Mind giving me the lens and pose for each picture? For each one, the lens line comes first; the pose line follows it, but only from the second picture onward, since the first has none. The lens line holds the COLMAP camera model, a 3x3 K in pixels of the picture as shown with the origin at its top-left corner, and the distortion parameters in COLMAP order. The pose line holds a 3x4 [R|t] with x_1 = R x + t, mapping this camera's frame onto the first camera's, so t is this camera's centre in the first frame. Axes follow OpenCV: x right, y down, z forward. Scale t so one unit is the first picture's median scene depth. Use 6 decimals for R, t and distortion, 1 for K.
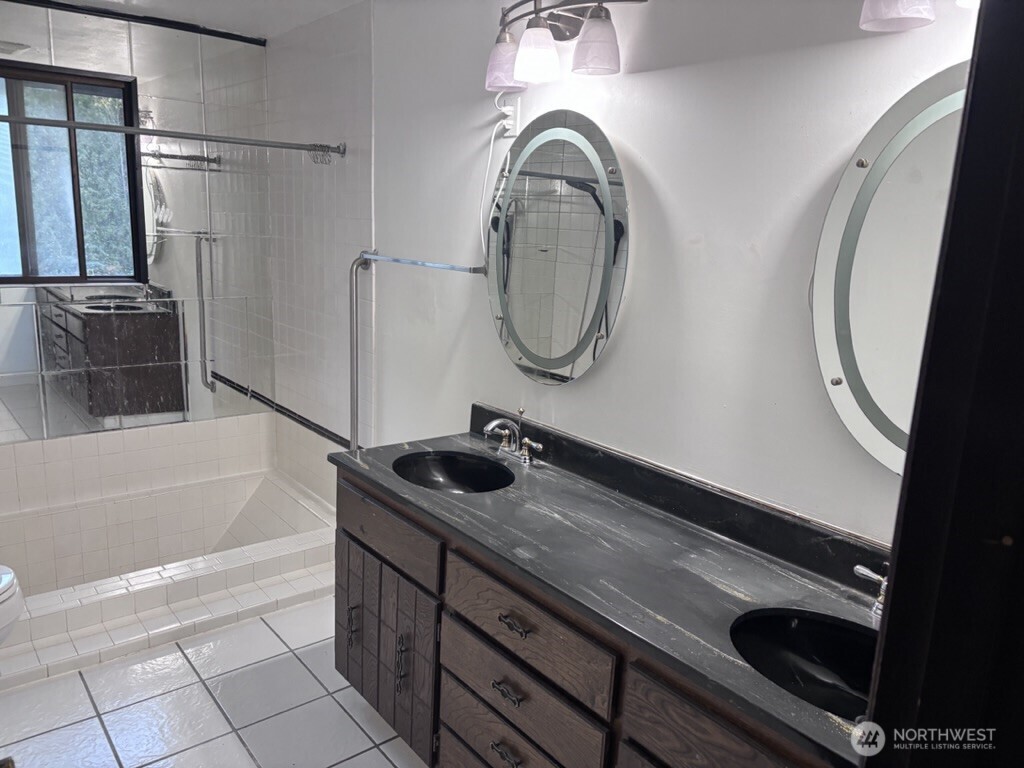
lens RADIAL K [[769.5, 0, 512.0], [0, 769.5, 384.0], [0, 0, 1]] dist [0.126092, -0.149680]
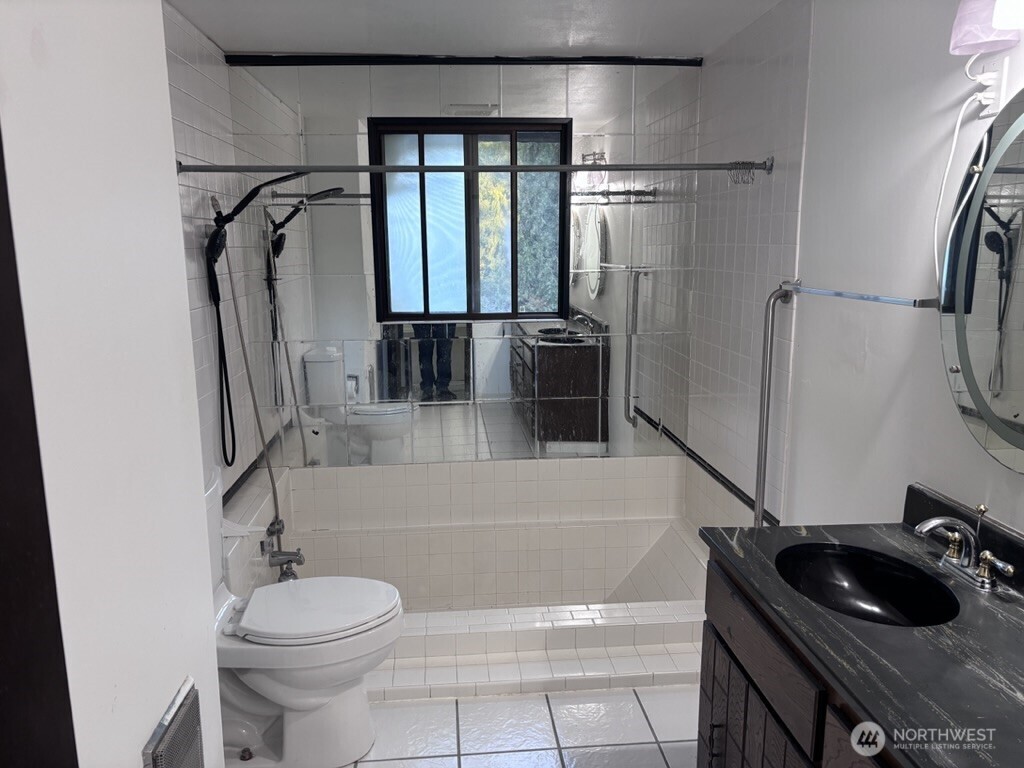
lens RADIAL K [[765.5, 0, 512.0], [0, 765.5, 384.0], [0, 0, 1]] dist [0.056811, -0.049488]
pose [[0.829261, 0.055671, -0.556082, 0.040162], [-0.075594, 0.997055, -0.012913, -0.032934], [0.553726, 0.052745, 0.831027, 0.179109]]
